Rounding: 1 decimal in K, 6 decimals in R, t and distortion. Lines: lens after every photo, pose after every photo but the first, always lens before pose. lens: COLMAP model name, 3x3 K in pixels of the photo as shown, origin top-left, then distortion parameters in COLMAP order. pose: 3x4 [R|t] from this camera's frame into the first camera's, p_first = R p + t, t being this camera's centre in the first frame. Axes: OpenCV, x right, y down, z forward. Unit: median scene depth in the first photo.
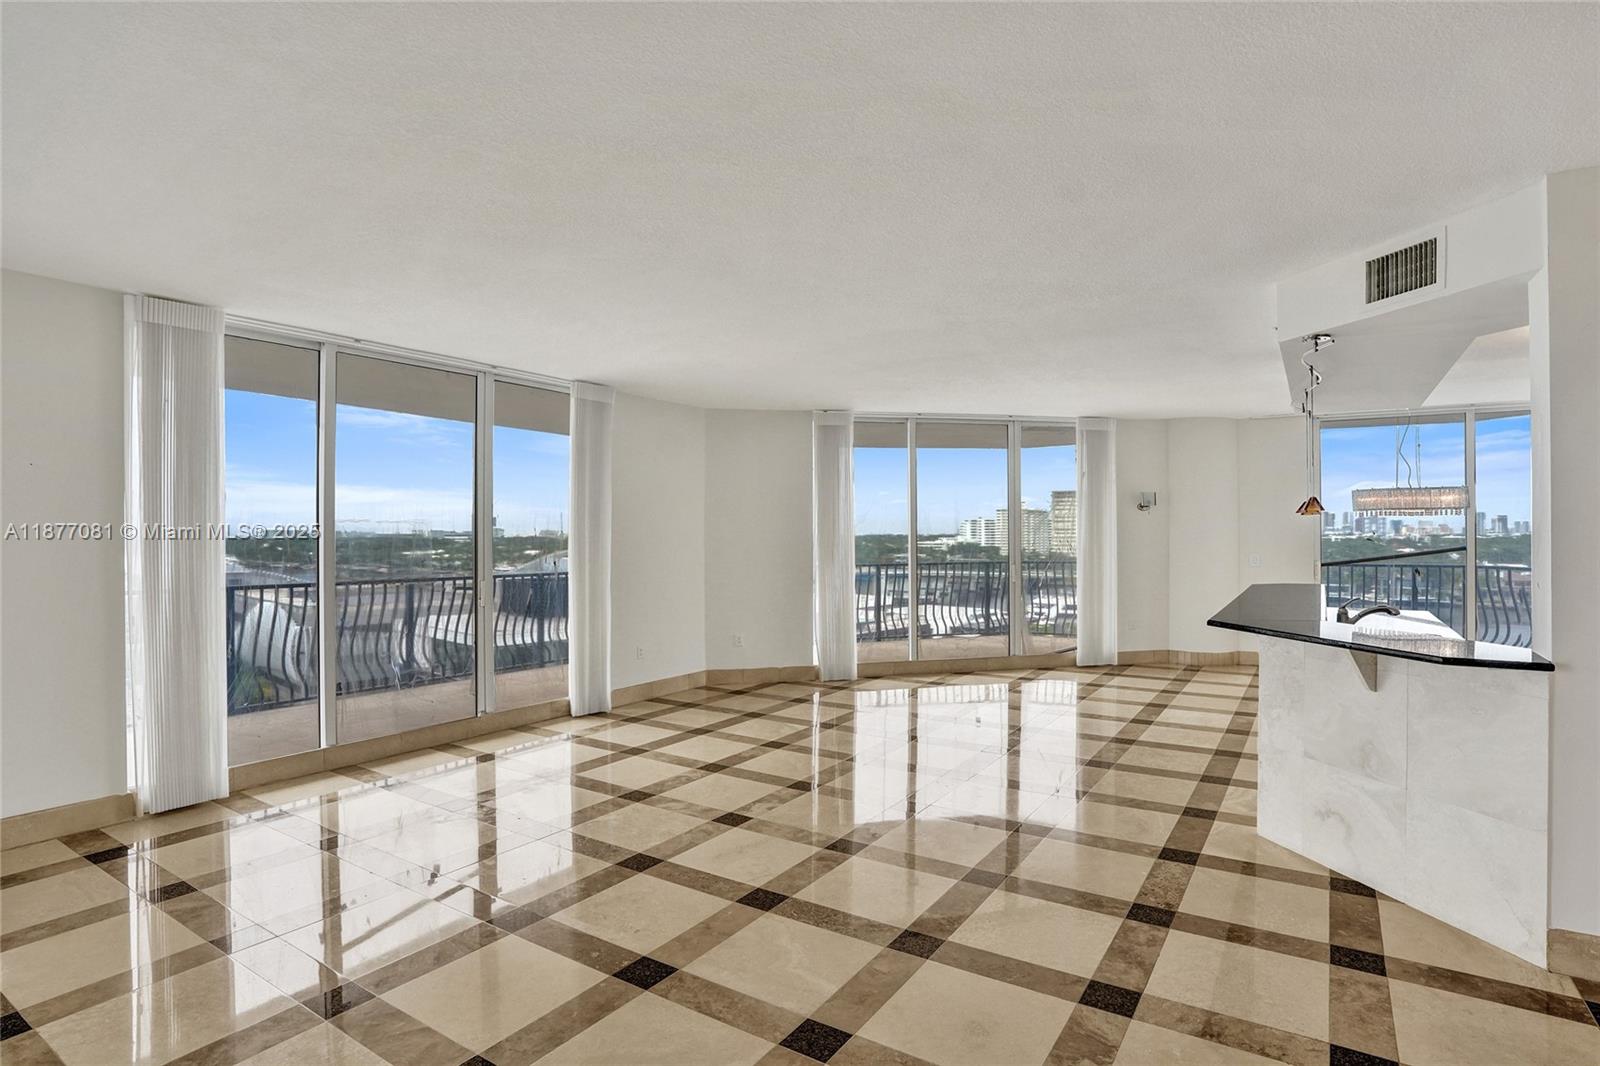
lens RADIAL K [[824.8, 0, 792.2], [0, 824.8, 541.2], [0, 0, 1]] dist [-0.048140, 0.008077]
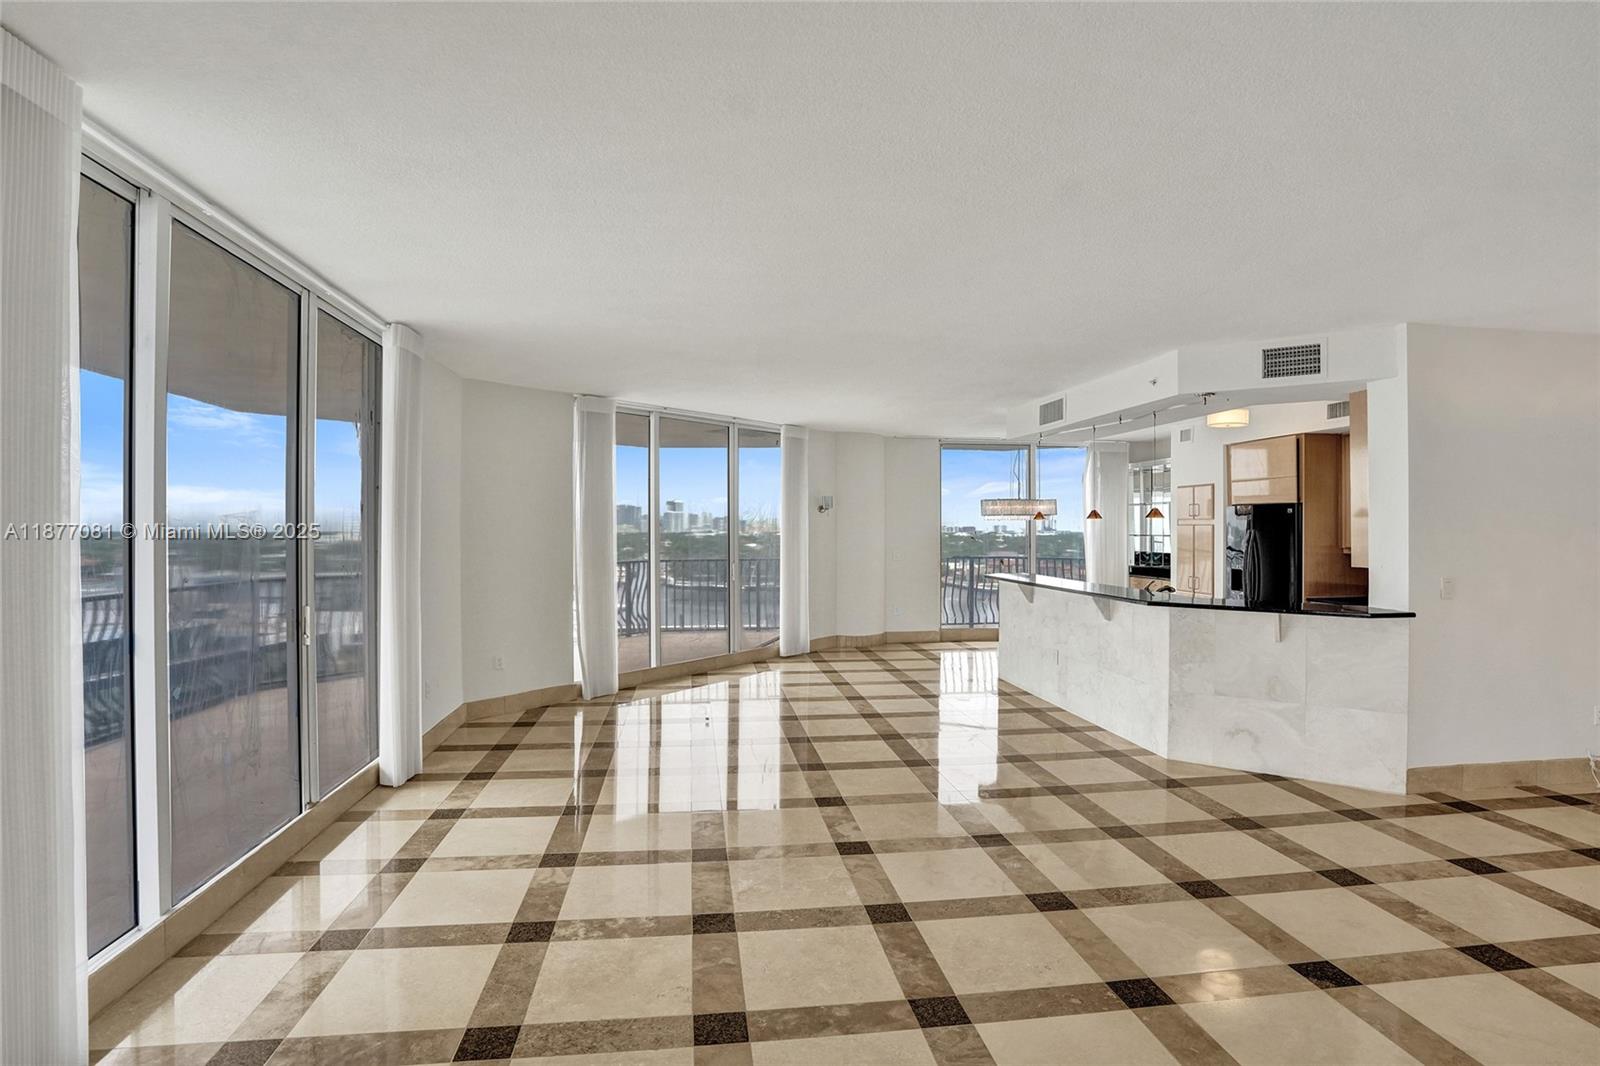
lens RADIAL K [[824.8, 0, 812.5], [0, 824.8, 542.9], [0, 0, 1]] dist [-0.048140, 0.008077]
pose [[0.750137, -0.006292, 0.661252, -0.723659], [0.002663, 0.999975, 0.006495, -0.006578], [-0.661277, -0.003111, 0.750135, 0.355293]]
